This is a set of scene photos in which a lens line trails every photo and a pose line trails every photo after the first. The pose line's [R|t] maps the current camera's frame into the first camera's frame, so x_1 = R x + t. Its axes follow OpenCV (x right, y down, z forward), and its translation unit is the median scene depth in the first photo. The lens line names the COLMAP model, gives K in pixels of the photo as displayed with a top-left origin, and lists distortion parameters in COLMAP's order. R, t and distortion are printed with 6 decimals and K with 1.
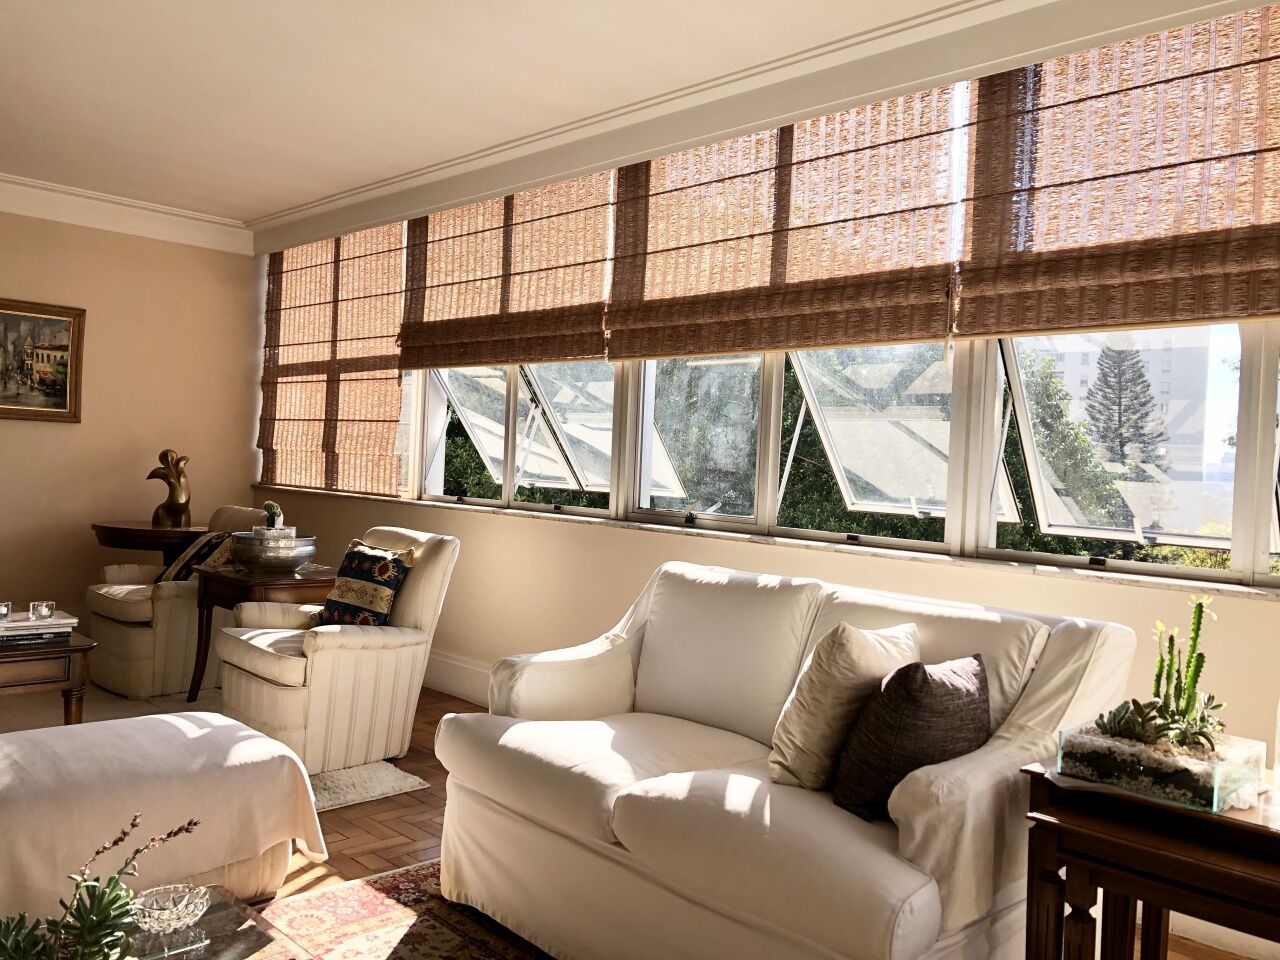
lens RADIAL K [[1051.8, 0, 636.2], [0, 1051.8, 479.4], [0, 0, 1]] dist [0.030567, -0.022731]
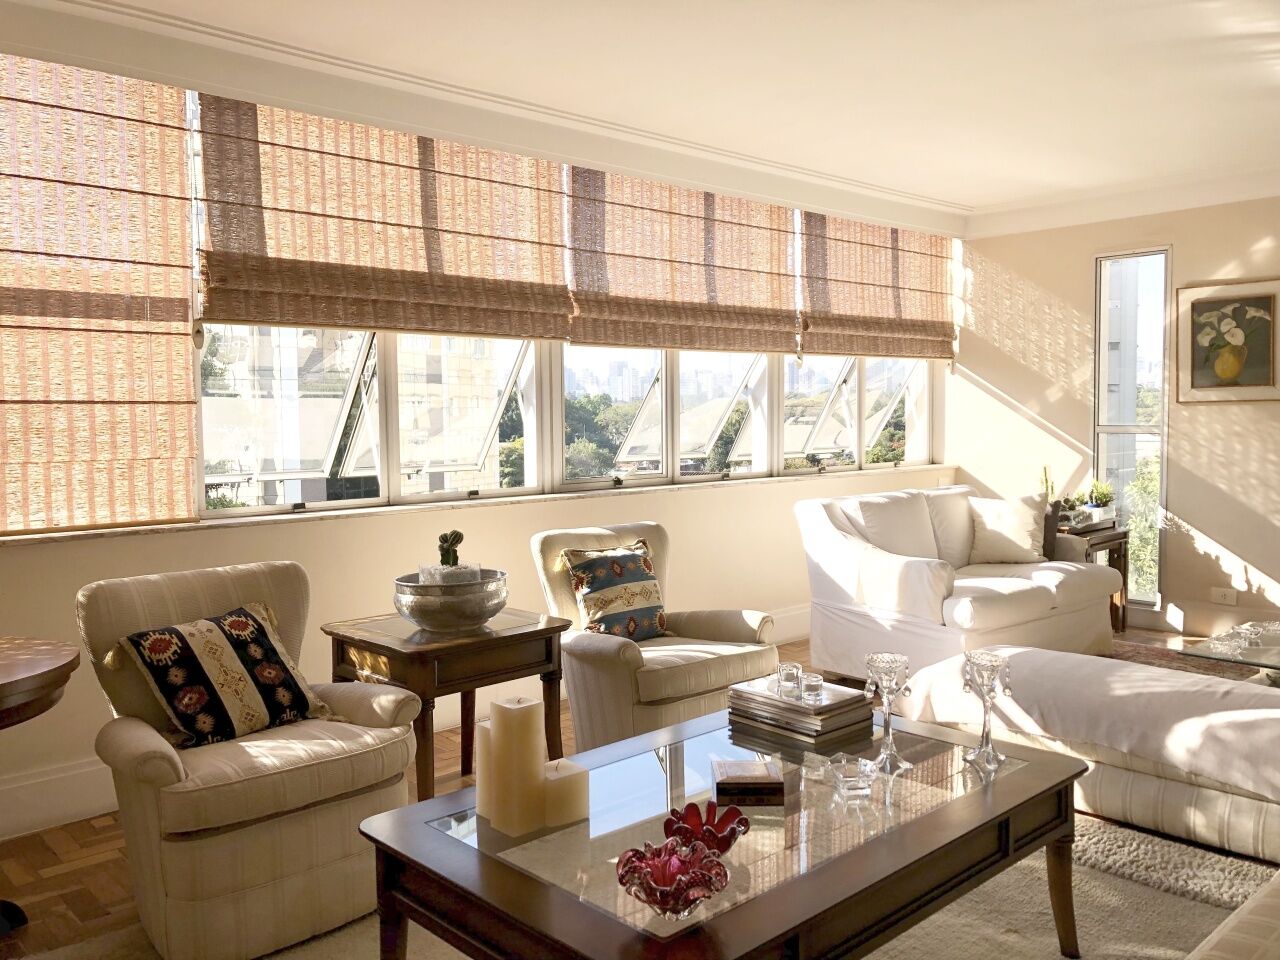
lens RADIAL K [[1051.8, 0, 635.9], [0, 1051.8, 468.3], [0, 0, 1]] dist [0.030567, -0.022731]
pose [[0.025350, -0.084863, 0.996070, -1.010827], [0.035942, 0.995824, 0.083927, -0.068510], [-0.999032, 0.033673, 0.028295, 0.837370]]
